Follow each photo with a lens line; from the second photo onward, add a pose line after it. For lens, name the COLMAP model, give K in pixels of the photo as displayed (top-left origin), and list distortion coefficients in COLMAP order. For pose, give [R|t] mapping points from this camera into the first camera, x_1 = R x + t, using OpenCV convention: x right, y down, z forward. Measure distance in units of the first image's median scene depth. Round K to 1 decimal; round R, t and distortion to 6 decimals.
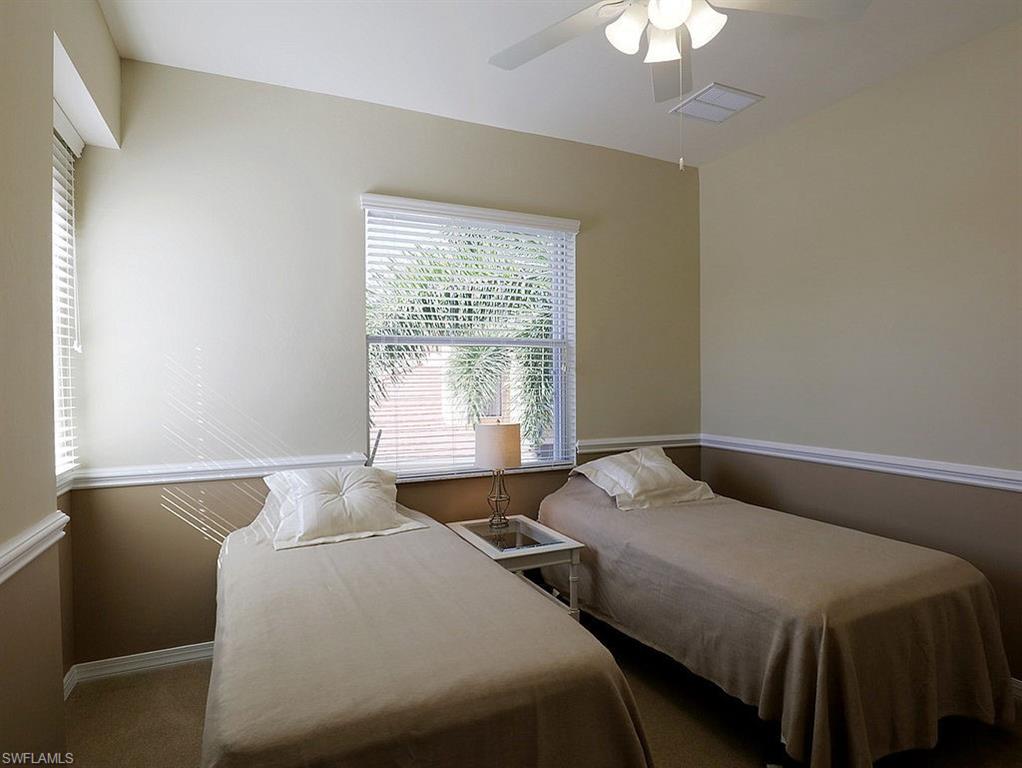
lens RADIAL K [[572.2, 0, 513.8], [0, 572.2, 381.4], [0, 0, 1]] dist [-0.027755, 0.002357]
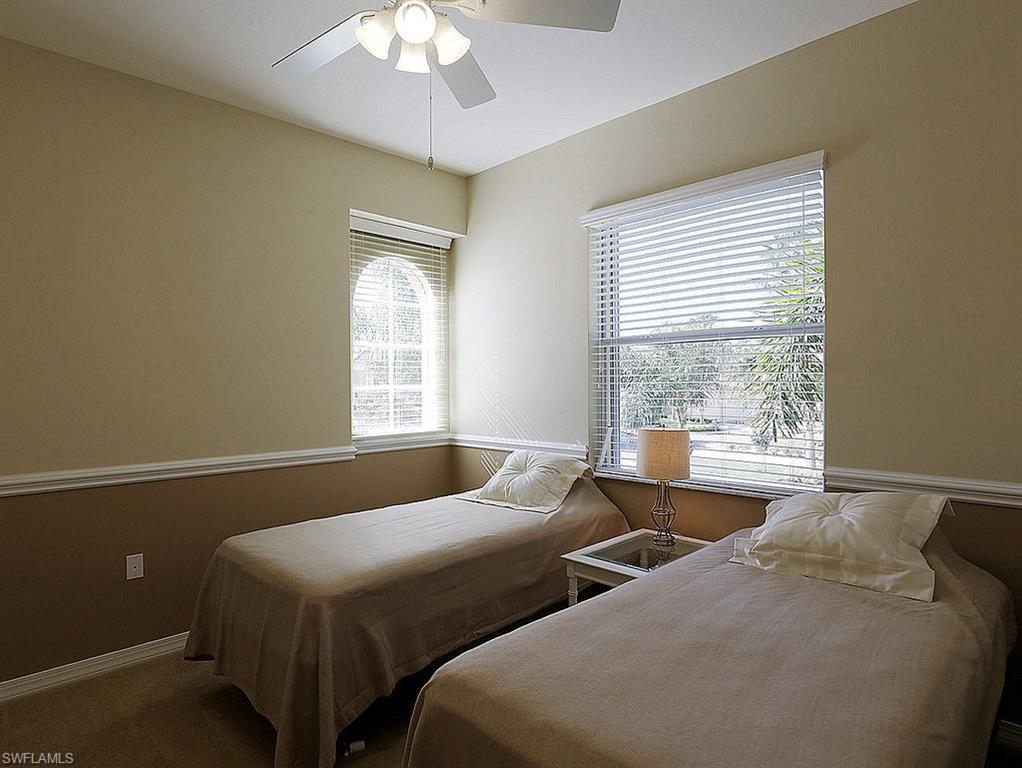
lens RADIAL K [[588.0, 0, 512.1], [0, 588.0, 386.3], [0, 0, 1]] dist [-0.022652, 0.001409]
pose [[0.335860, 0.005704, -0.941894, 0.778684], [-0.004574, 0.999980, 0.004425, 0.005045], [0.941901, 0.002822, 0.335880, 0.479085]]
